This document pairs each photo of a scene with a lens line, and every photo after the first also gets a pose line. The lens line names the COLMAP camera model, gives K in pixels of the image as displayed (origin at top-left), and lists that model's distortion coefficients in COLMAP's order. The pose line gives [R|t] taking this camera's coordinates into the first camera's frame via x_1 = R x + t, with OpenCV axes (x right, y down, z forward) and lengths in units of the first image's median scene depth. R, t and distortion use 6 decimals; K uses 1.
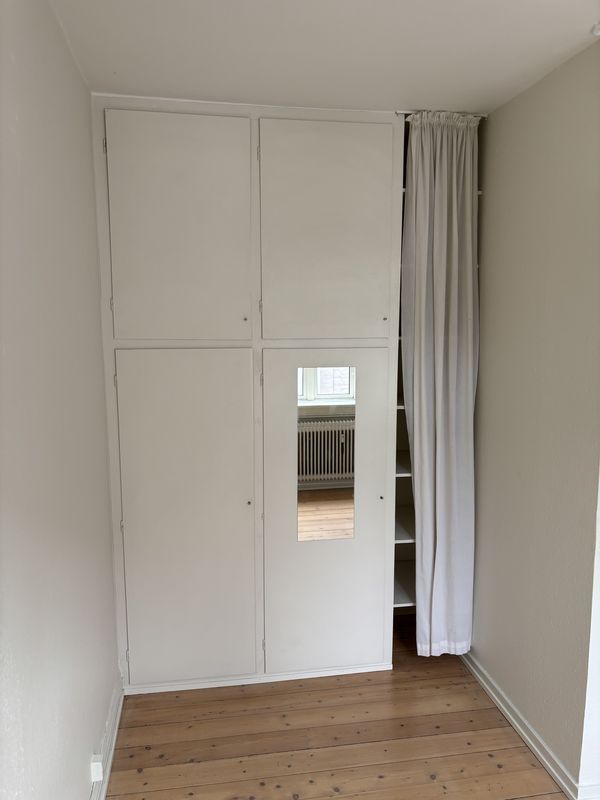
lens RADIAL K [[606.5, 0, 299.9], [0, 606.5, 395.8], [0, 0, 1]] dist [0.036349, -0.025556]
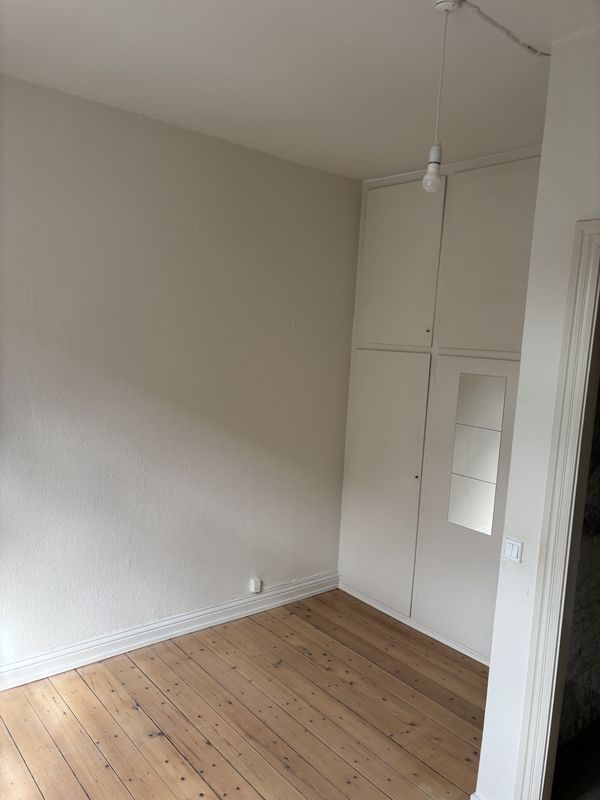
lens RADIAL K [[606.5, 0, 297.8], [0, 606.5, 402.4], [0, 0, 1]] dist [0.036349, -0.025556]
pose [[0.500878, 0.121861, -0.856896, 0.931257], [-0.155895, 0.986549, 0.049175, -0.001111], [0.851362, 0.108955, 0.513138, 0.142385]]
